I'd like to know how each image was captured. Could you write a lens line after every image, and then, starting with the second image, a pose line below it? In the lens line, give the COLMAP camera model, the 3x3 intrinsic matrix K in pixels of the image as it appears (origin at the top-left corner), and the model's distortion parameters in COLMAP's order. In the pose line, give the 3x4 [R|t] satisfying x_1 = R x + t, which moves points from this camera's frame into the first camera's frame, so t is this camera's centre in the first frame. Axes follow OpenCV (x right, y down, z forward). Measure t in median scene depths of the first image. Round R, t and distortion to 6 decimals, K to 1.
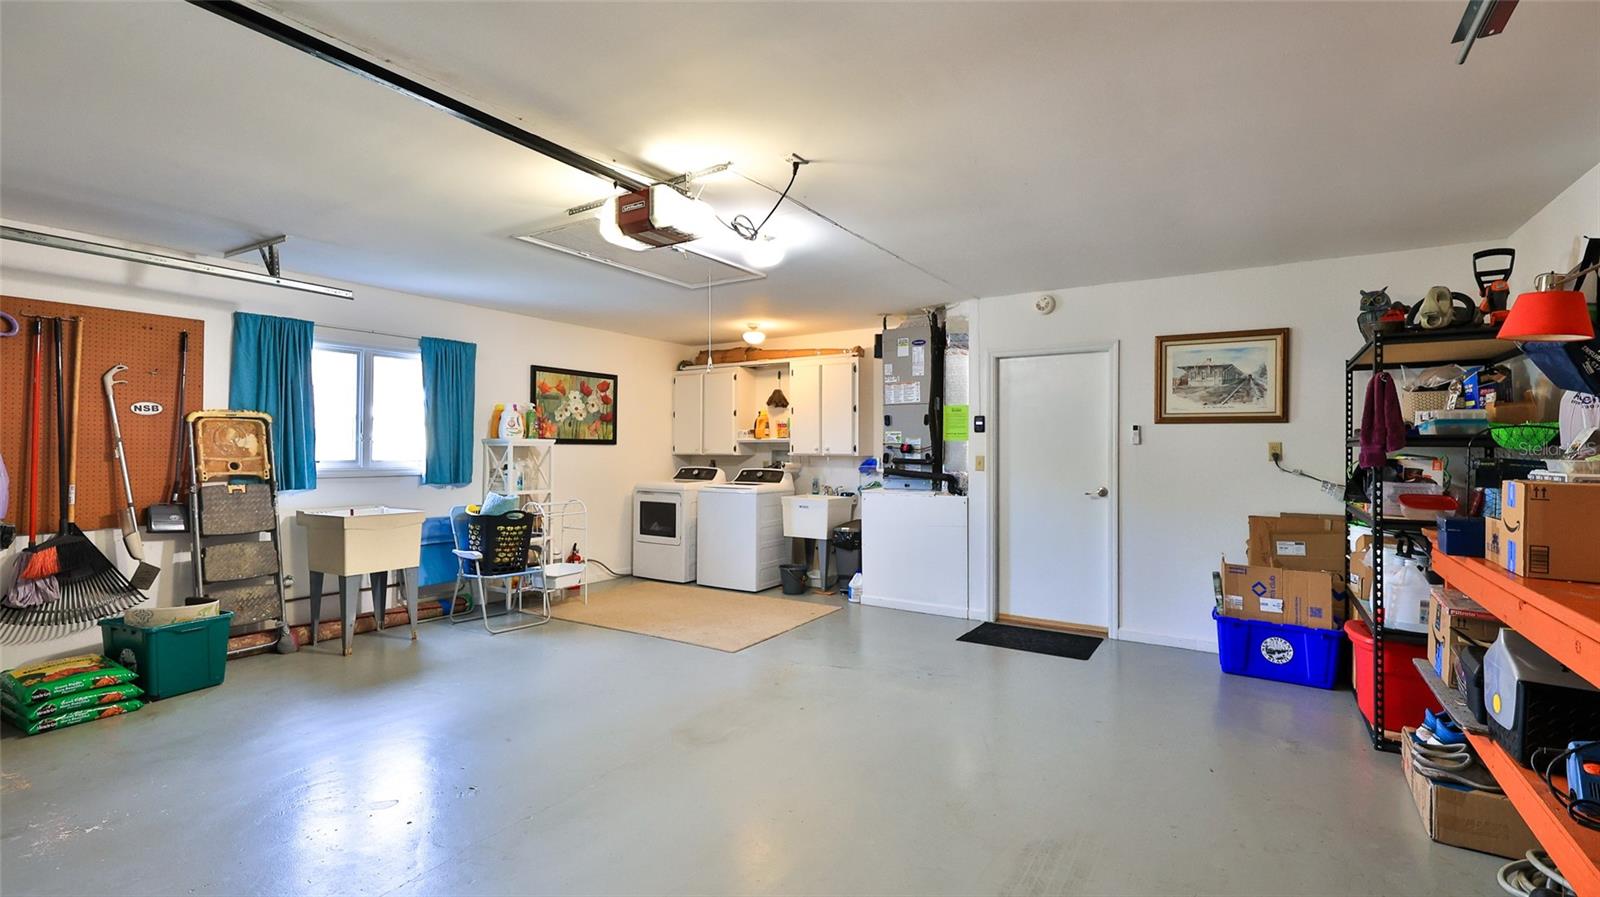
lens RADIAL K [[712.6, 0, 799.6], [0, 712.6, 445.1], [0, 0, 1]] dist [-0.001604, 0.000466]
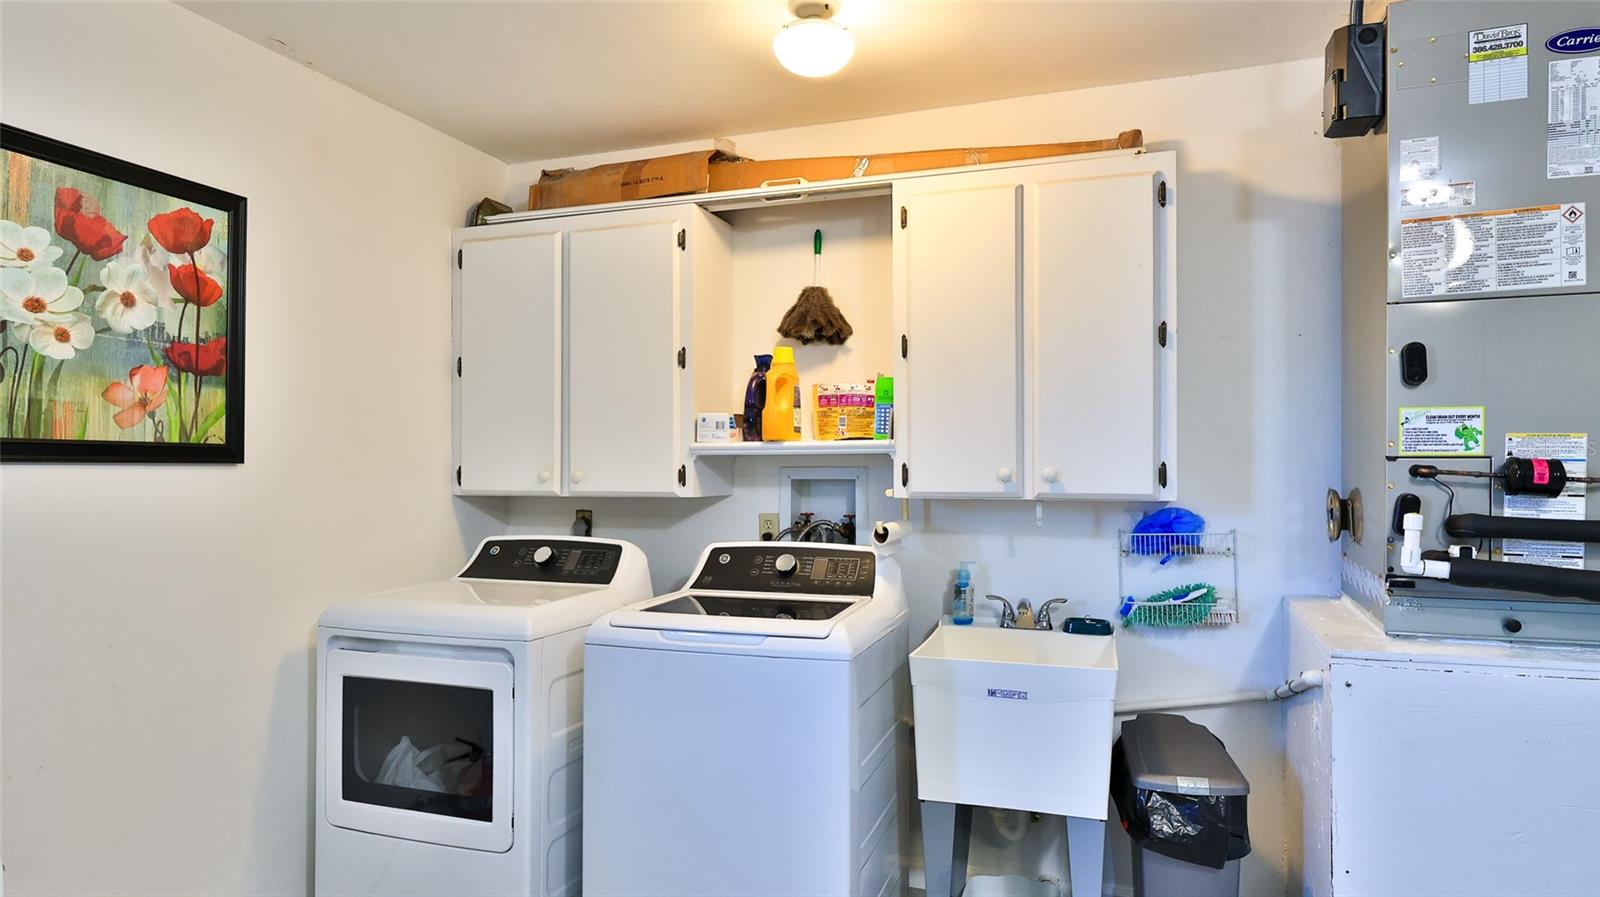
lens RADIAL K [[952.3, 0, 796.0], [0, 952.3, 471.4], [0, 0, 1]] dist [0.001297, 0.001128]
pose [[0.973456, -0.004488, 0.228830, -0.141100], [0.002868, 0.999968, 0.007413, 0.000161], [-0.228856, -0.006560, 0.973438, 0.619160]]
